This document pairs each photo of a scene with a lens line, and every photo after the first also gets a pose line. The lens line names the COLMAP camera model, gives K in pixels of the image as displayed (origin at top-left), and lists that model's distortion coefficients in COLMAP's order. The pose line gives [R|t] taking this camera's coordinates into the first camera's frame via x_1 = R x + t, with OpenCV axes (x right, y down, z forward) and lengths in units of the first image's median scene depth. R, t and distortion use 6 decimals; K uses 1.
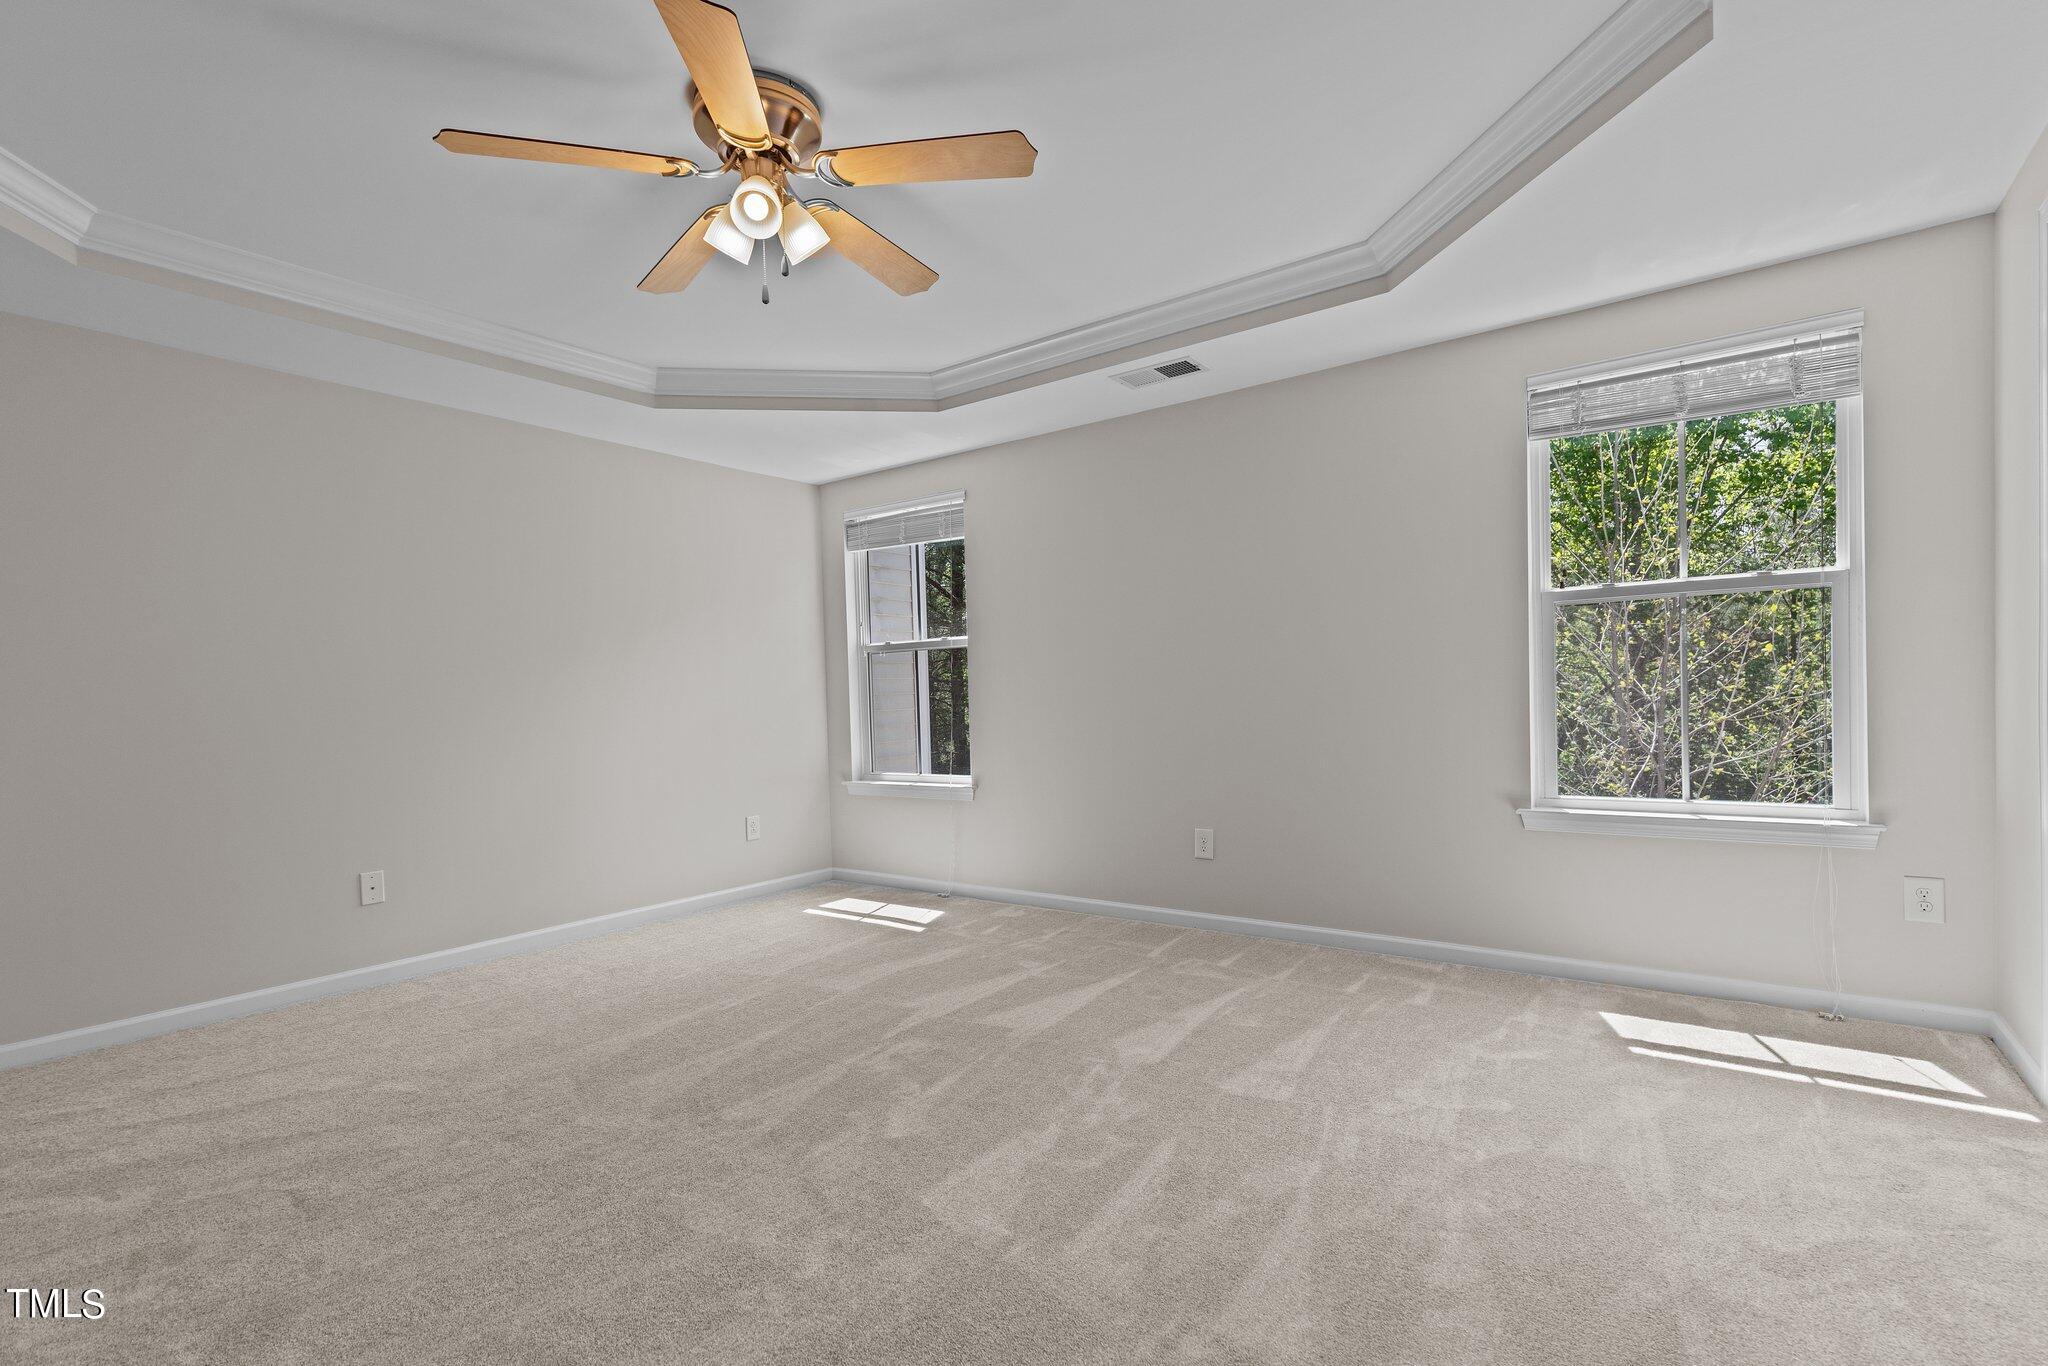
lens RADIAL K [[959.4, 0, 1023.0], [0, 959.4, 716.6], [0, 0, 1]] dist [0.000362, 0.000356]
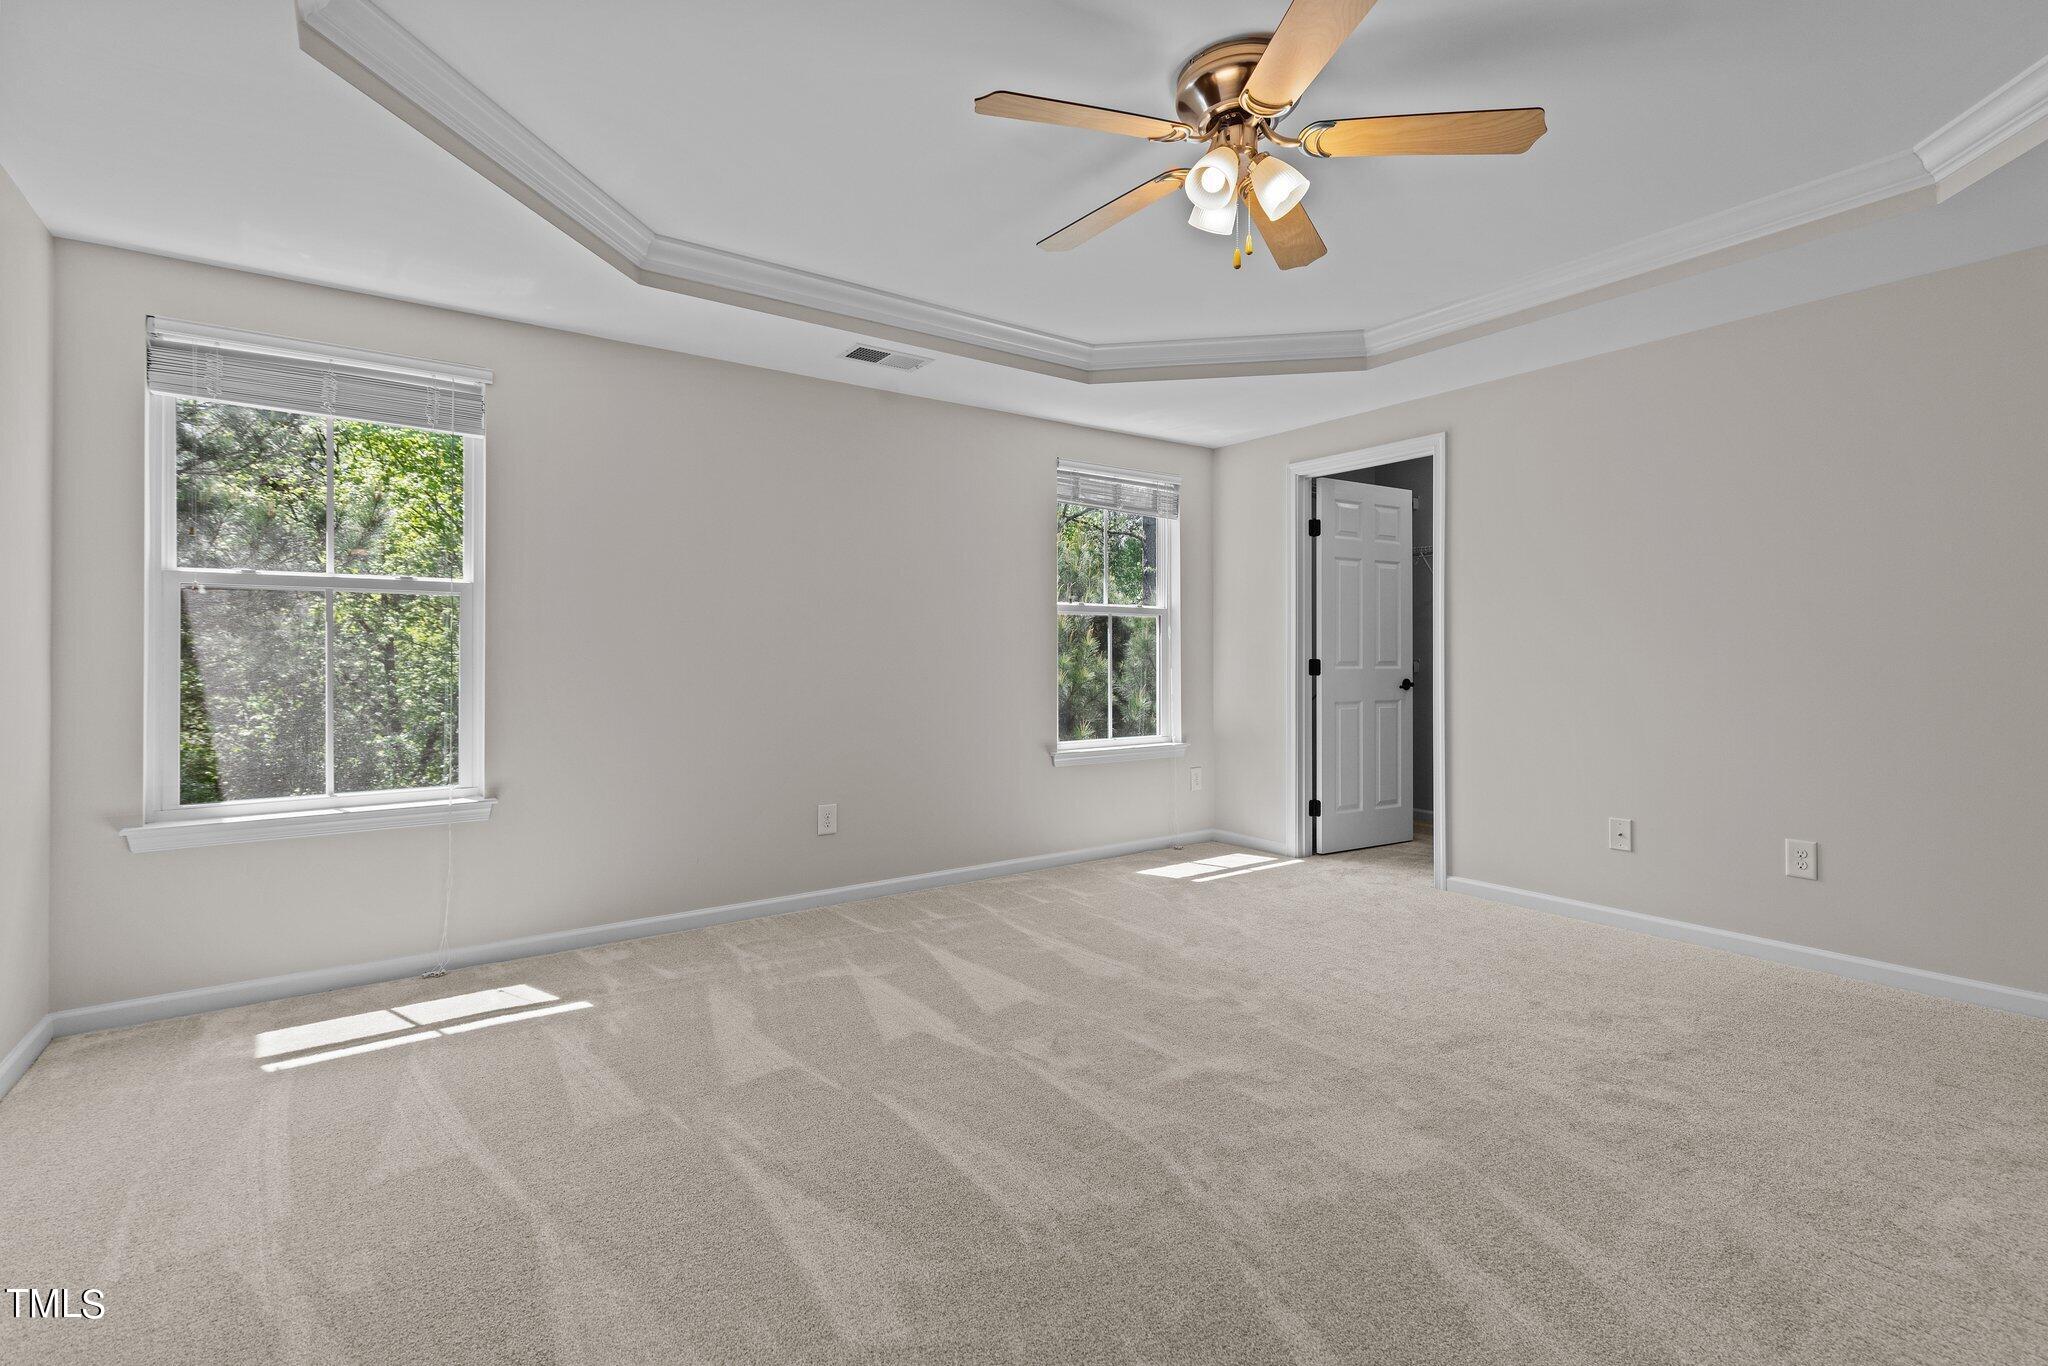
lens RADIAL K [[922.0, 0, 1025.3], [0, 922.0, 666.9], [0, 0, 1]] dist [0.003576, 0.000322]
pose [[0.301113, 0.023698, 0.953294, -0.654786], [0.021377, 0.999272, -0.031593, 0.008055], [-0.953349, 0.029892, 0.300388, 0.497450]]
